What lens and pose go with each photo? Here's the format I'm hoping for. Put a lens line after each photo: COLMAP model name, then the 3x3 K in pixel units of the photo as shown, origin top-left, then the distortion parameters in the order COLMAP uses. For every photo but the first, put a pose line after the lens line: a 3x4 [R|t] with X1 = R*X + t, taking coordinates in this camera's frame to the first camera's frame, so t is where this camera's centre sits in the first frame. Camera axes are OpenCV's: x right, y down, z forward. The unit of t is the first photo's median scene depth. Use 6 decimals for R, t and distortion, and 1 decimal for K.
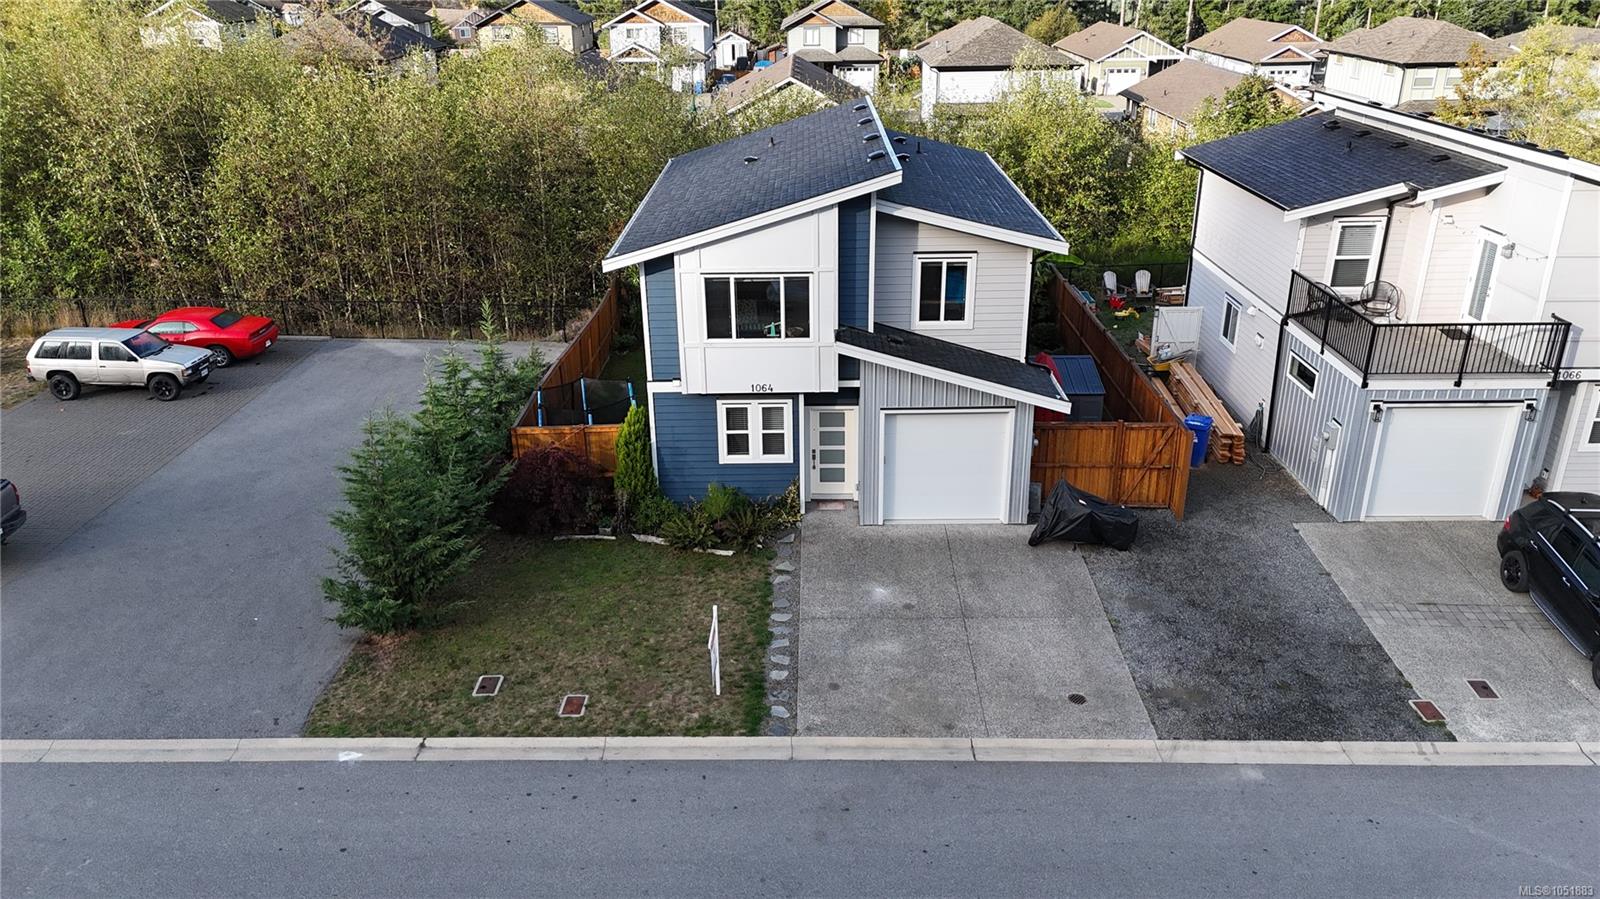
lens RADIAL K [[1170.2, 0, 800.0], [0, 1170.2, 449.5], [0, 0, 1]] dist [0.094060, -0.104324]
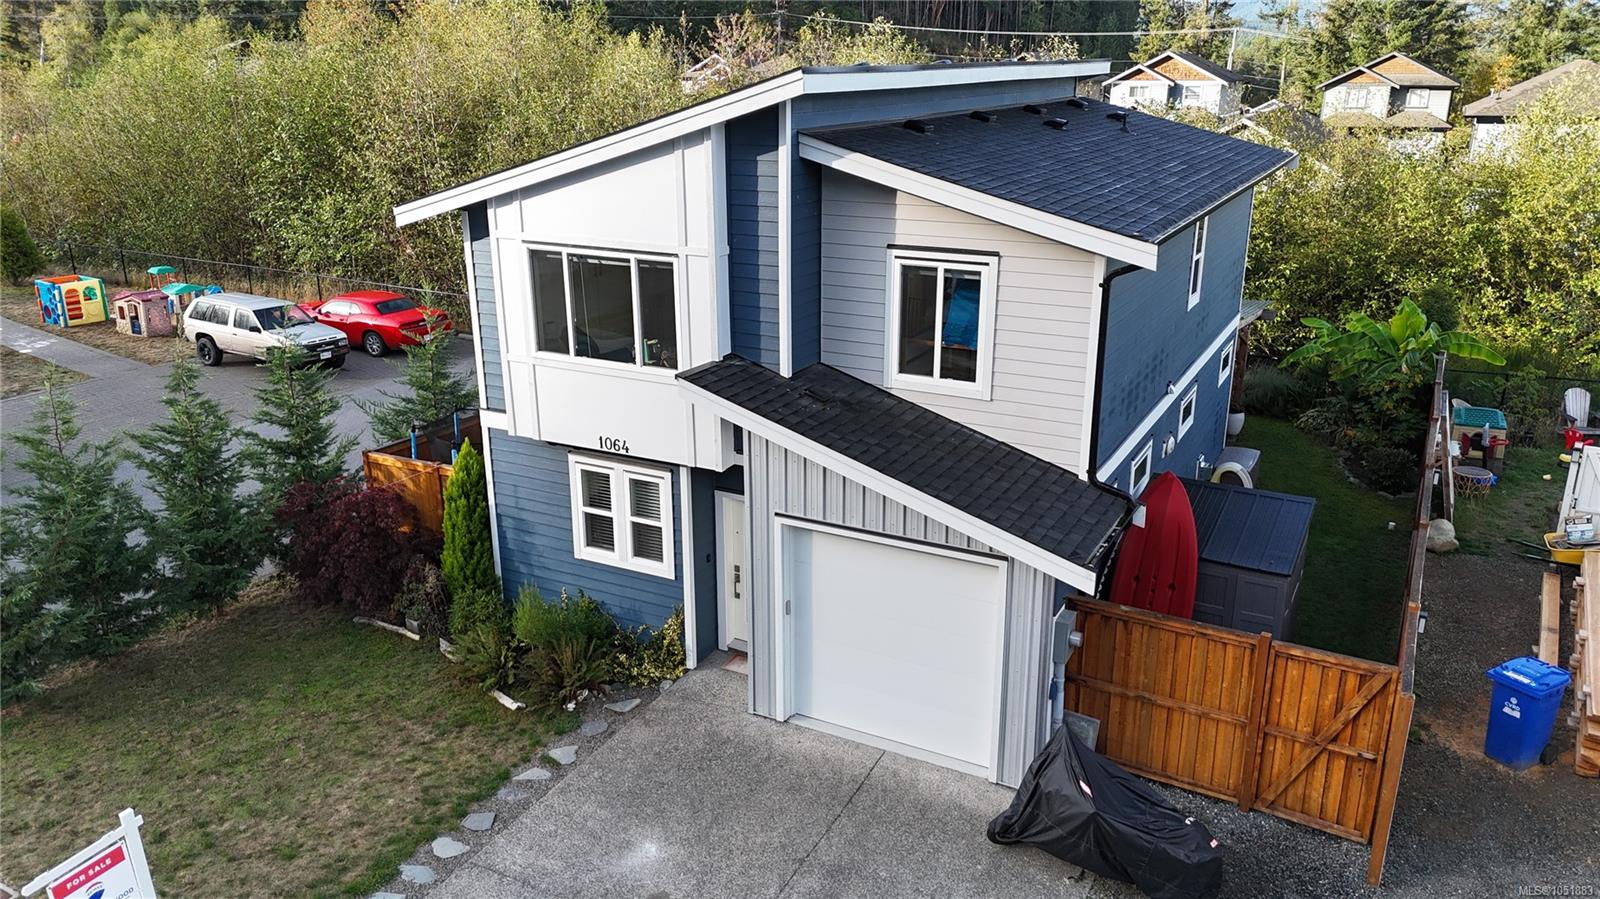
lens RADIAL K [[1170.2, 0, 800.0], [0, 1170.2, 449.5], [0, 0, 1]] dist [0.094060, -0.104324]
pose [[0.884272, 0.155419, -0.440351, 0.310649], [-0.186920, 0.981953, -0.028782, -0.049857], [0.427931, 0.107761, 0.897364, 0.492411]]
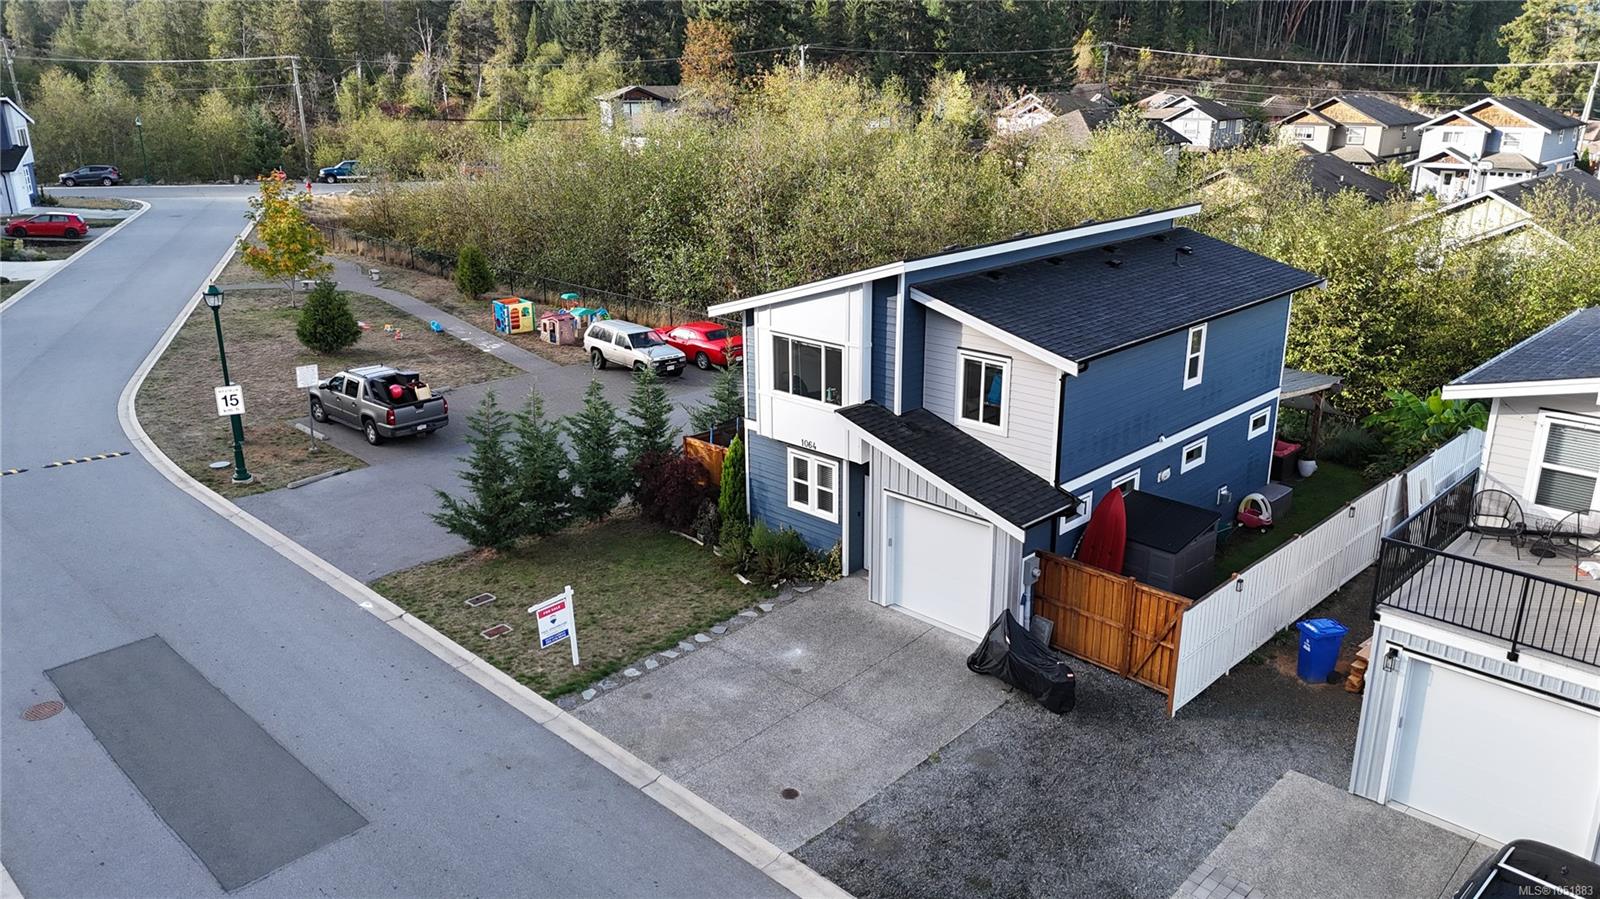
lens RADIAL K [[1170.2, 0, 800.0], [0, 1170.2, 449.5], [0, 0, 1]] dist [0.094060, -0.104324]
pose [[0.719666, 0.223204, -0.657465, 0.659321], [-0.270819, 0.962156, 0.030204, -0.076966], [0.639326, 0.156317, 0.752879, 0.179137]]
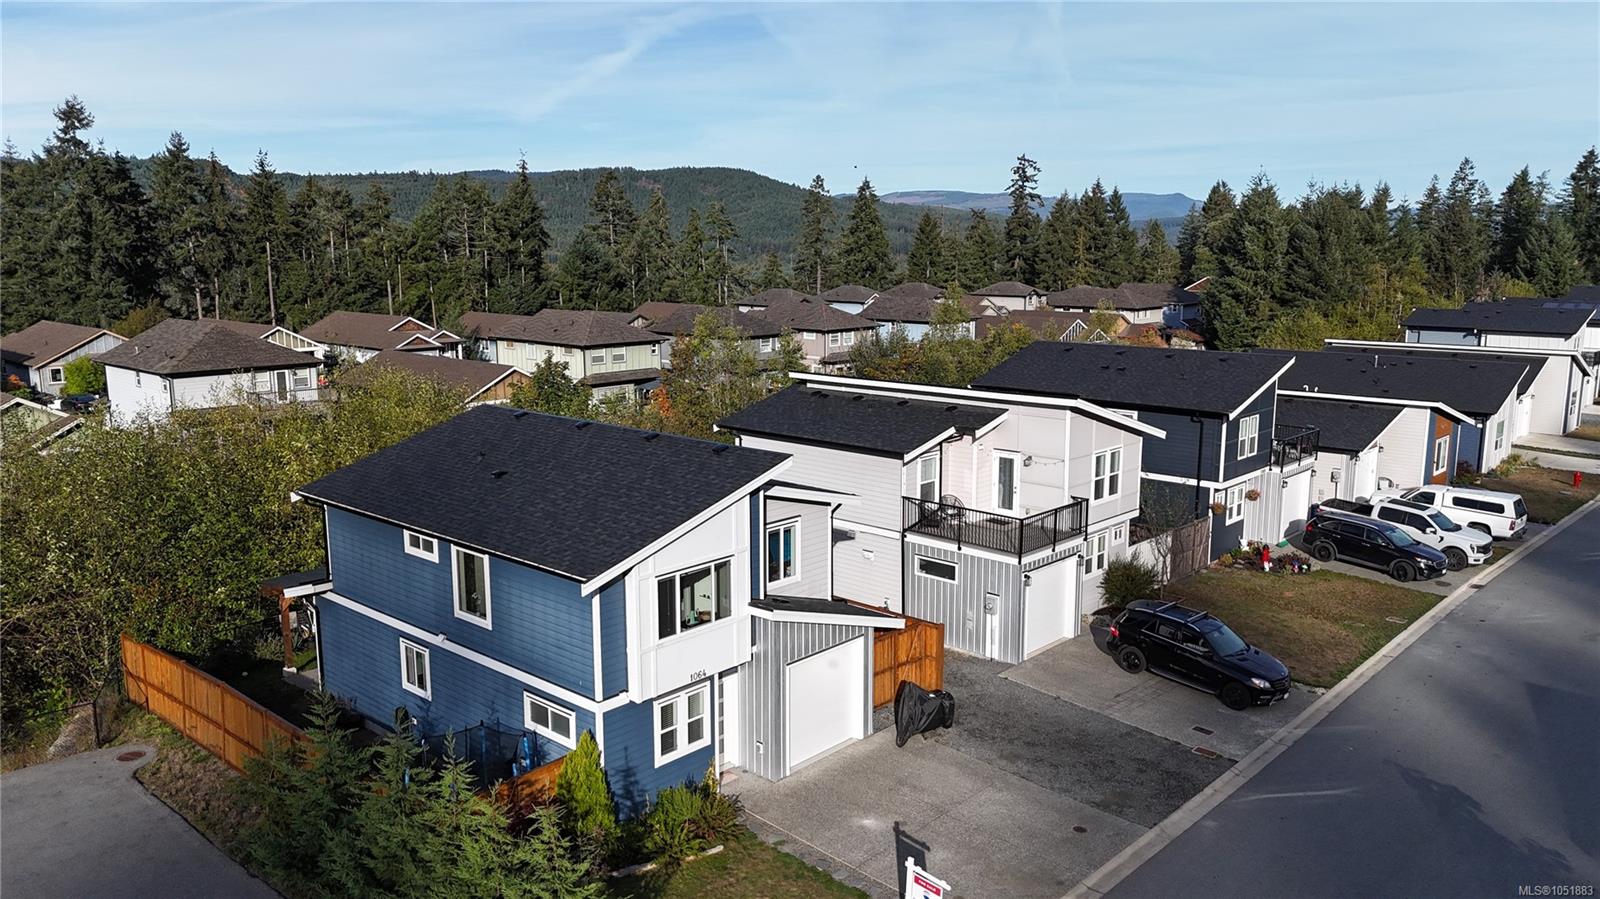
lens RADIAL K [[1170.2, 0, 800.0], [0, 1170.2, 449.5], [0, 0, 1]] dist [0.094060, -0.104324]
pose [[0.675498, -0.121681, 0.727252, -0.685424], [0.281387, 0.954189, -0.101712, -0.109876], [-0.681560, 0.273345, 0.678792, 0.179061]]
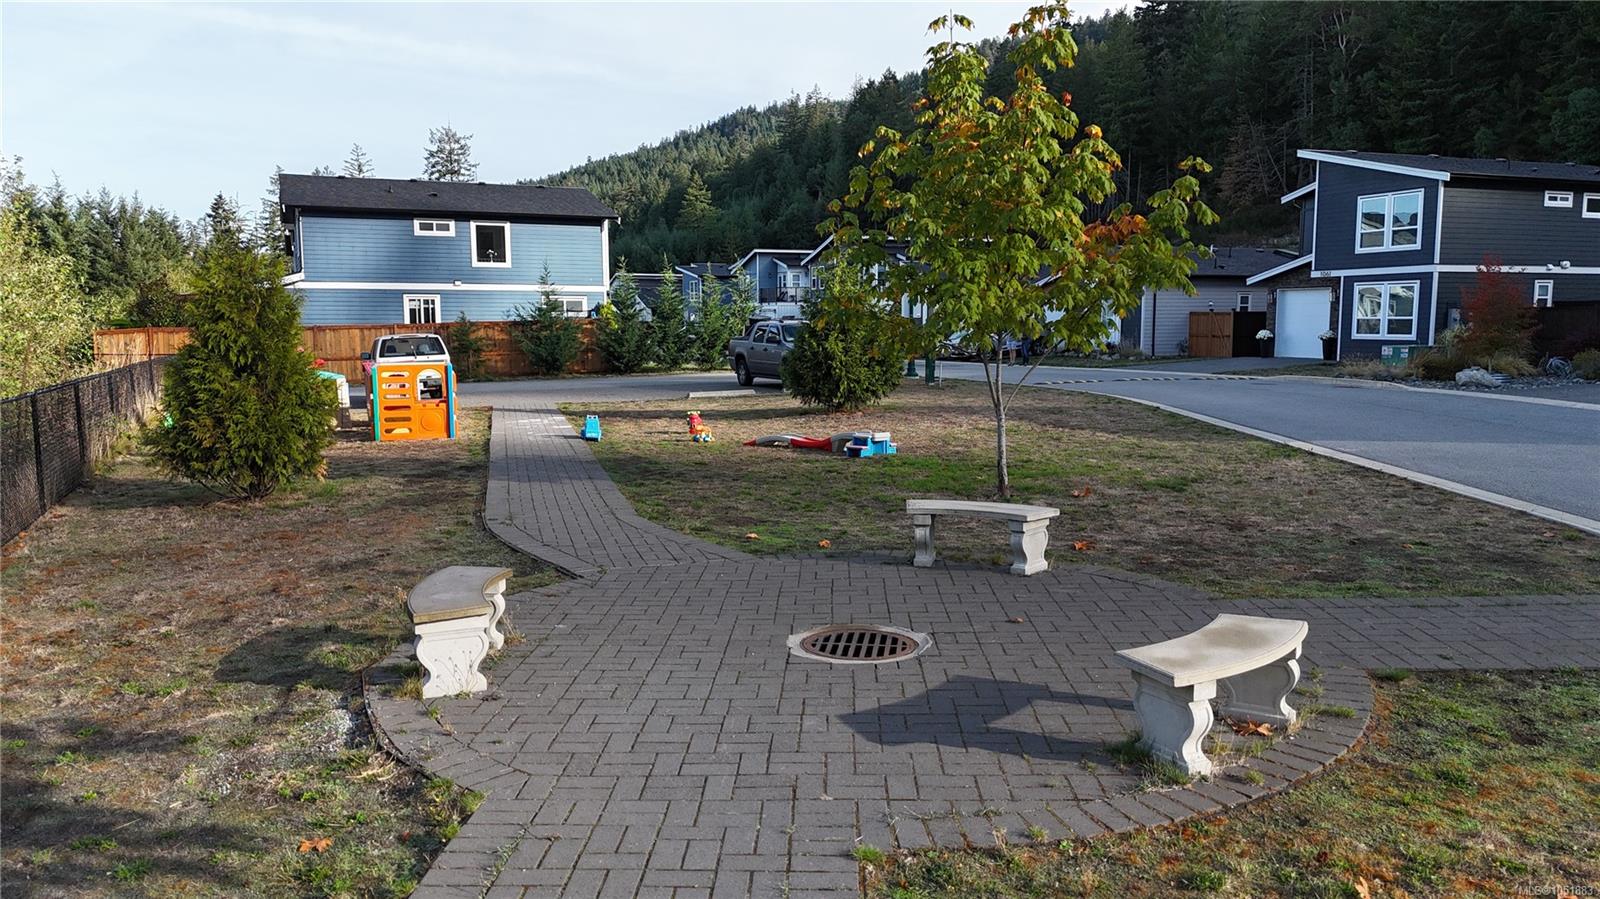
lens RADIAL K [[1170.2, 0, 800.0], [0, 1170.2, 449.5], [0, 0, 1]] dist [0.094060, -0.104324]
pose [[-0.403552, -0.091183, 0.910402, -2.039439], [0.366029, 0.895841, 0.251974, -0.184743], [-0.838551, 0.434919, -0.328143, 1.473444]]
